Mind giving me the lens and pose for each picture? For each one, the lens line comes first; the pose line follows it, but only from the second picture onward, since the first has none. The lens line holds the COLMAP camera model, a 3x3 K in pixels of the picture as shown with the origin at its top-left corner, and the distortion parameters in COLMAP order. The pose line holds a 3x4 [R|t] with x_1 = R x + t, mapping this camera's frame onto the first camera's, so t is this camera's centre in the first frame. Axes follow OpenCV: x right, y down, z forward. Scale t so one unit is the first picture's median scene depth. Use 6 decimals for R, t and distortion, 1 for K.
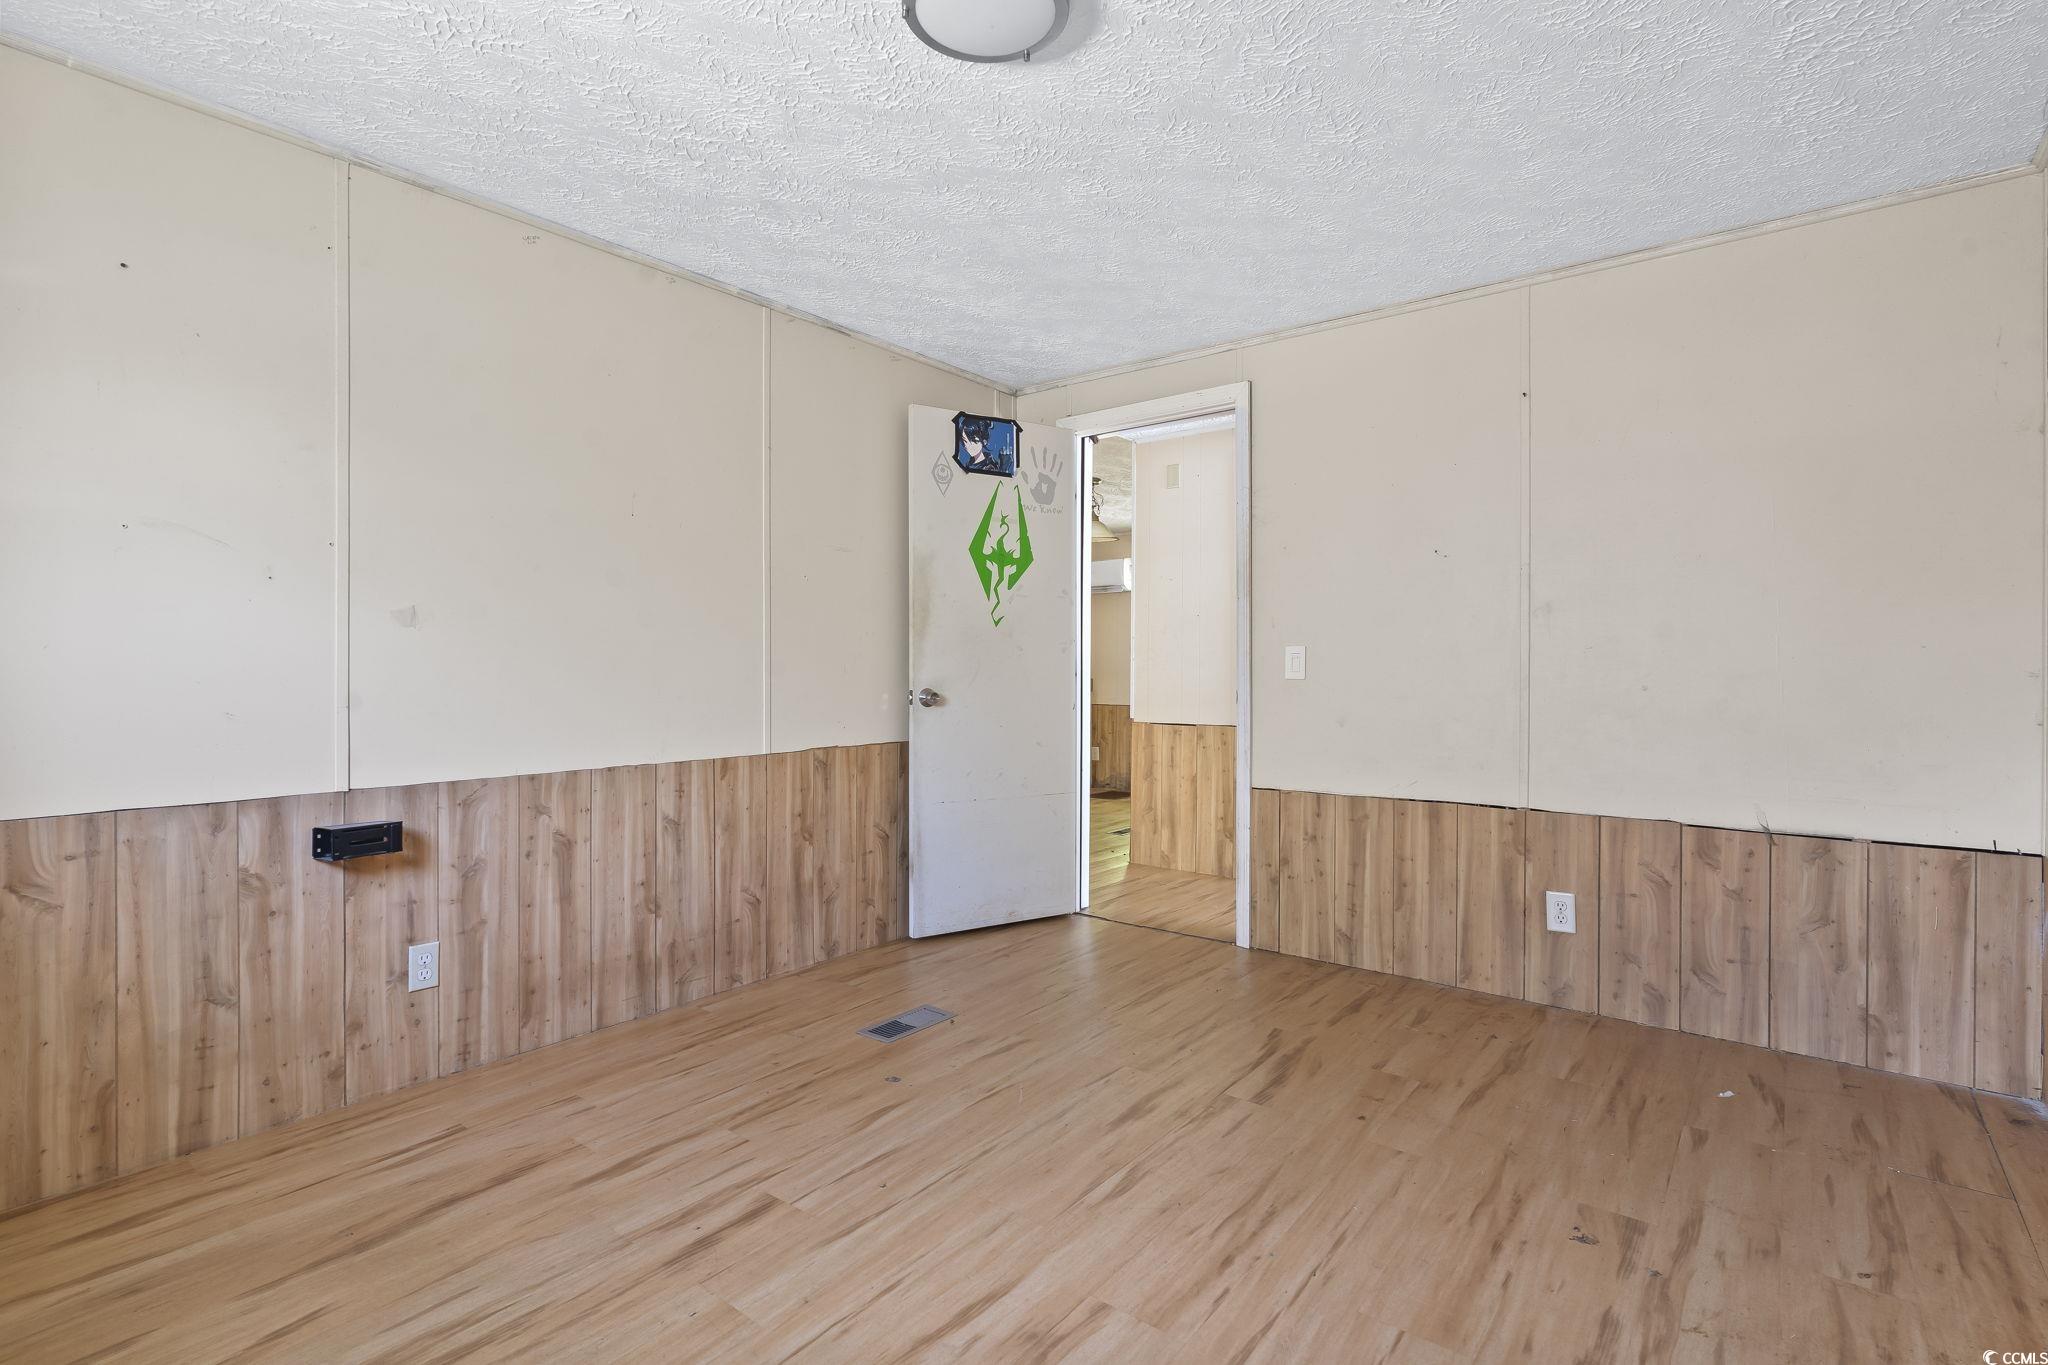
lens RADIAL K [[991.6, 0, 1023.5], [0, 991.6, 668.8], [0, 0, 1]] dist [0.002119, 0.000831]
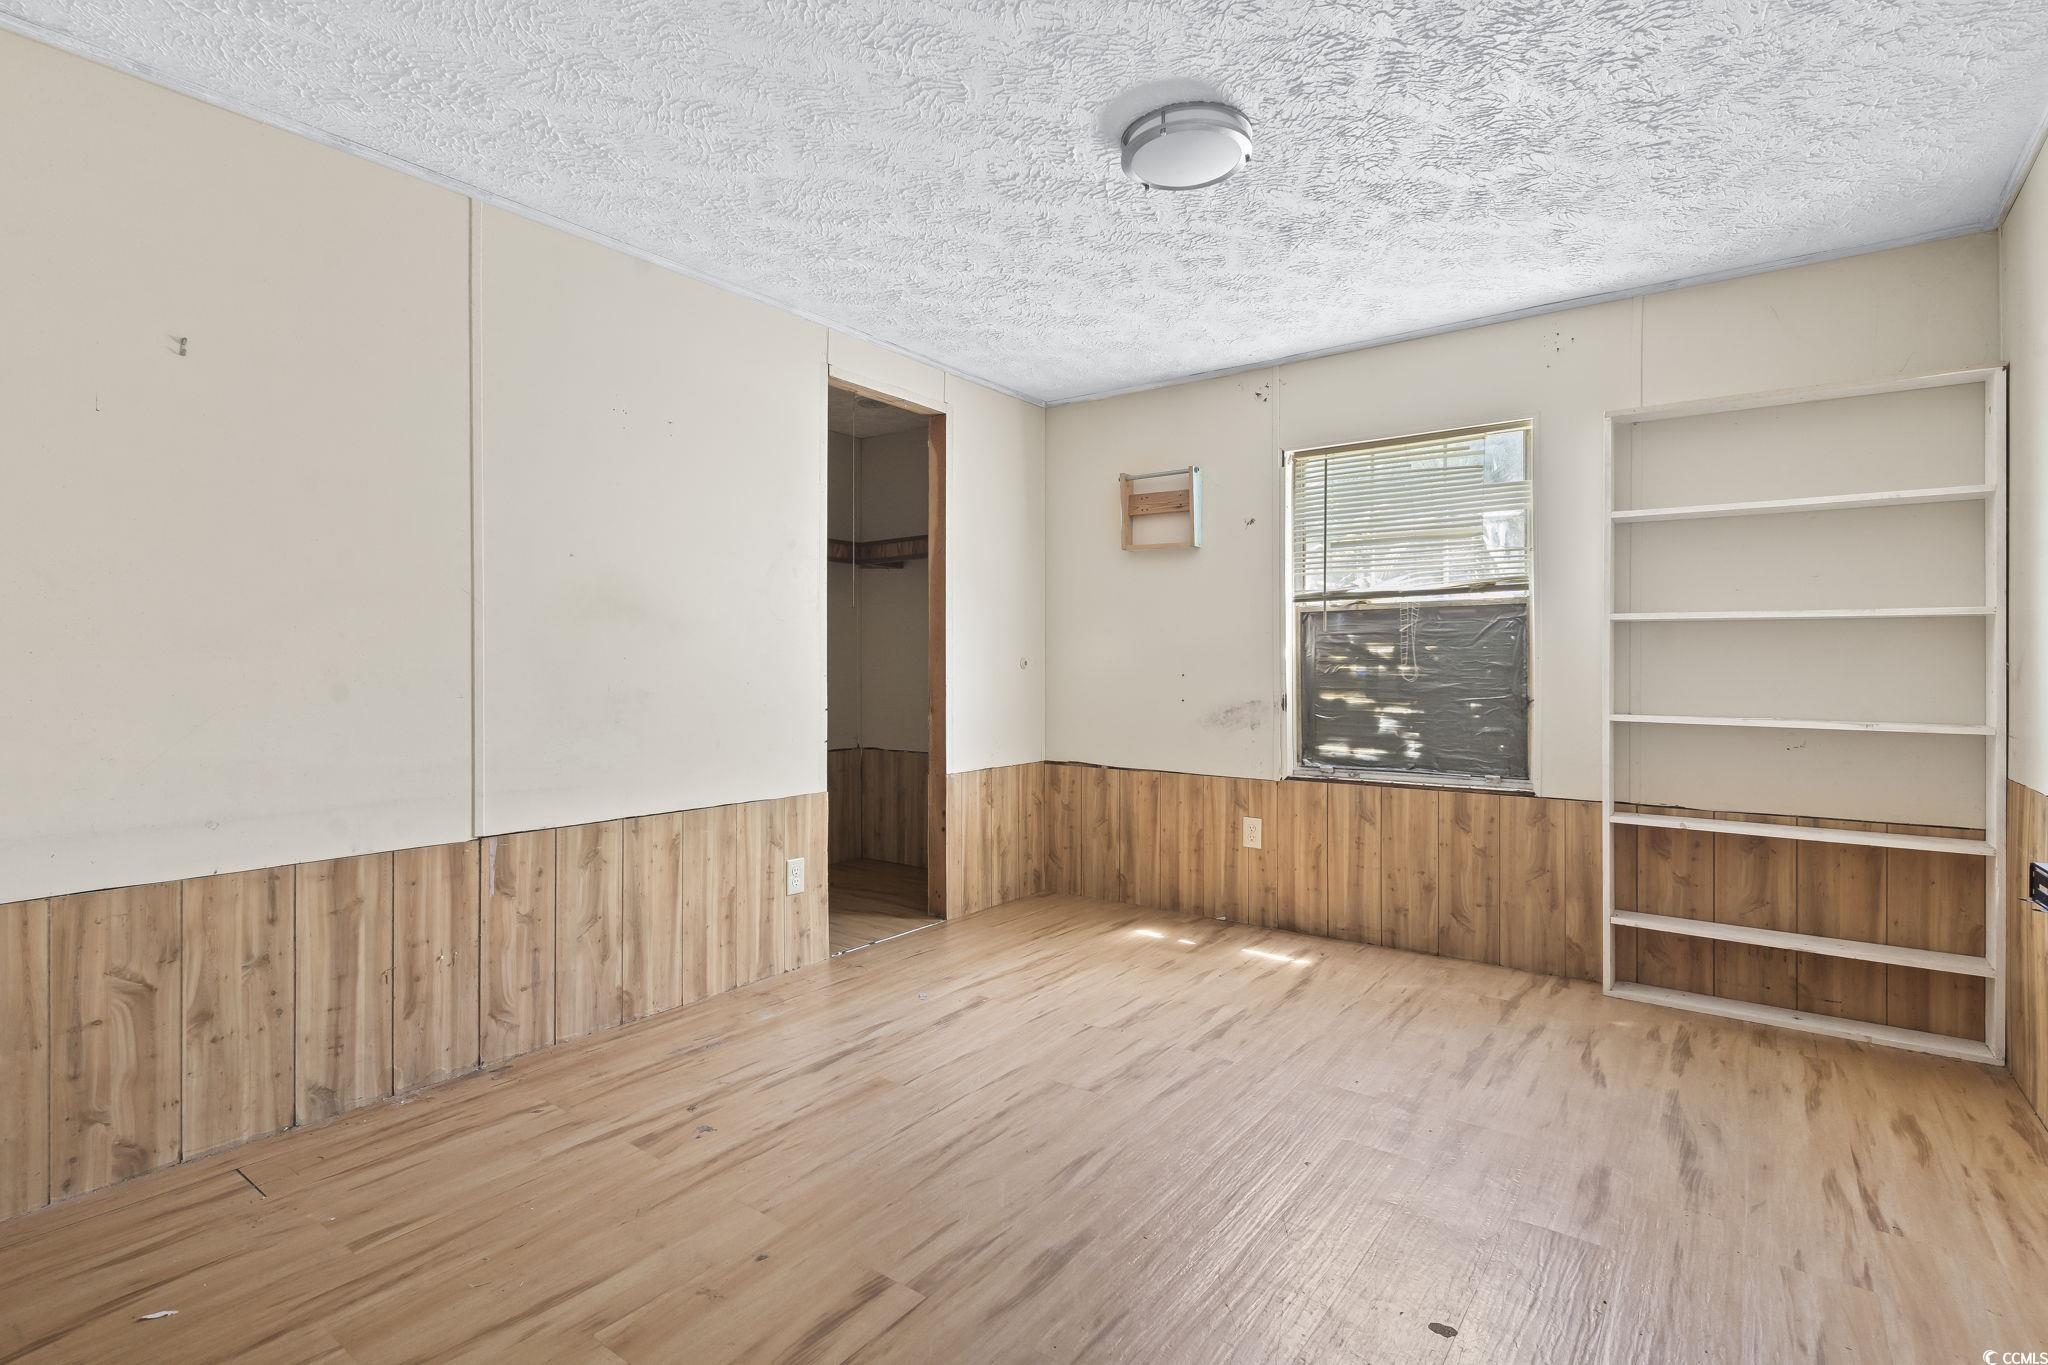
lens RADIAL K [[991.6, 0, 1023.3], [0, 991.6, 676.2], [0, 0, 1]] dist [0.002119, 0.000831]
pose [[-0.999533, 0.000969, -0.030545, 0.204479], [0.000738, 0.999971, 0.007578, 0.001939], [0.030551, 0.007552, -0.999505, 2.211952]]
